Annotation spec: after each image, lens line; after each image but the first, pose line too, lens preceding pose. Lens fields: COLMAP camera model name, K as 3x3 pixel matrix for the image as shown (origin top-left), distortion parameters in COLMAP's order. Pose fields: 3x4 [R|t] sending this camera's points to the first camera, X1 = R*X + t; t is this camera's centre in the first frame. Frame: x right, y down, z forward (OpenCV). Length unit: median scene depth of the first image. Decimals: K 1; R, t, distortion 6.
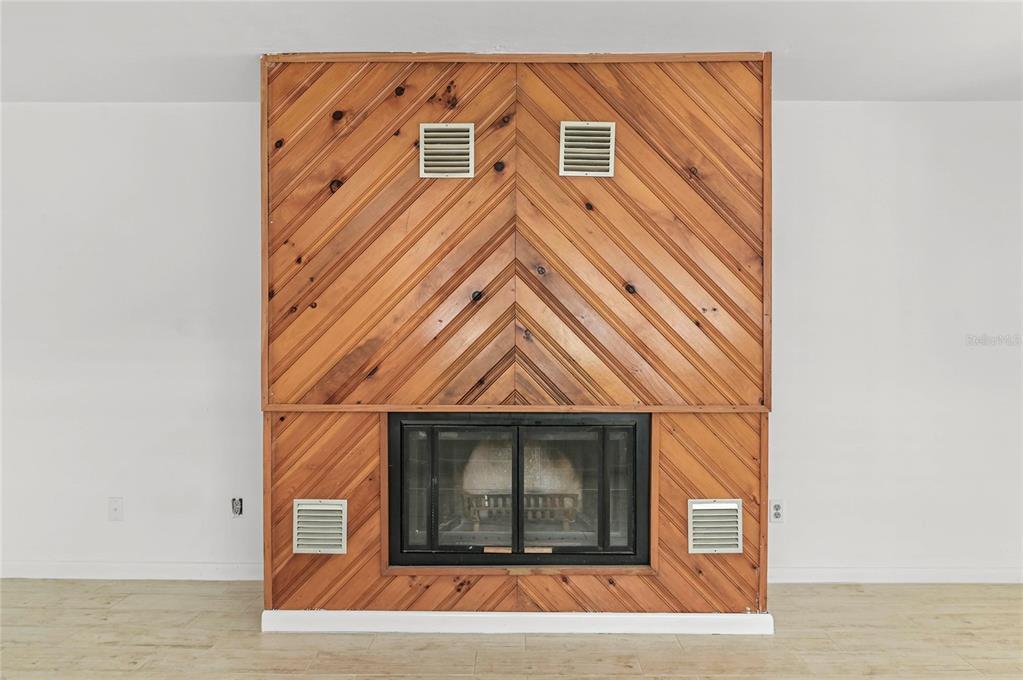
lens RADIAL K [[769.5, 0, 517.1], [0, 769.5, 337.6], [0, 0, 1]] dist [-0.005209, -0.003919]
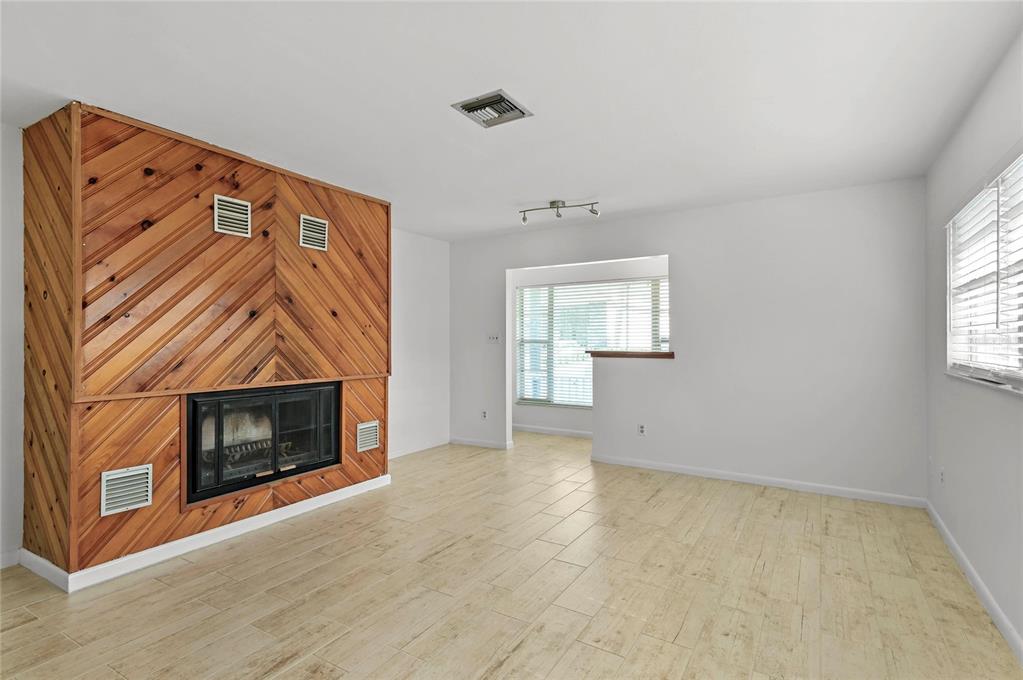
lens RADIAL K [[500.1, 0, 503.6], [0, 500.1, 342.9], [0, 0, 1]] dist [0.026440, -0.001196]
pose [[0.525471, -0.006087, 0.850790, -0.653296], [0.009263, 0.999956, 0.001433, 0.008370], [-0.850761, 0.007128, 0.525504, 0.028618]]
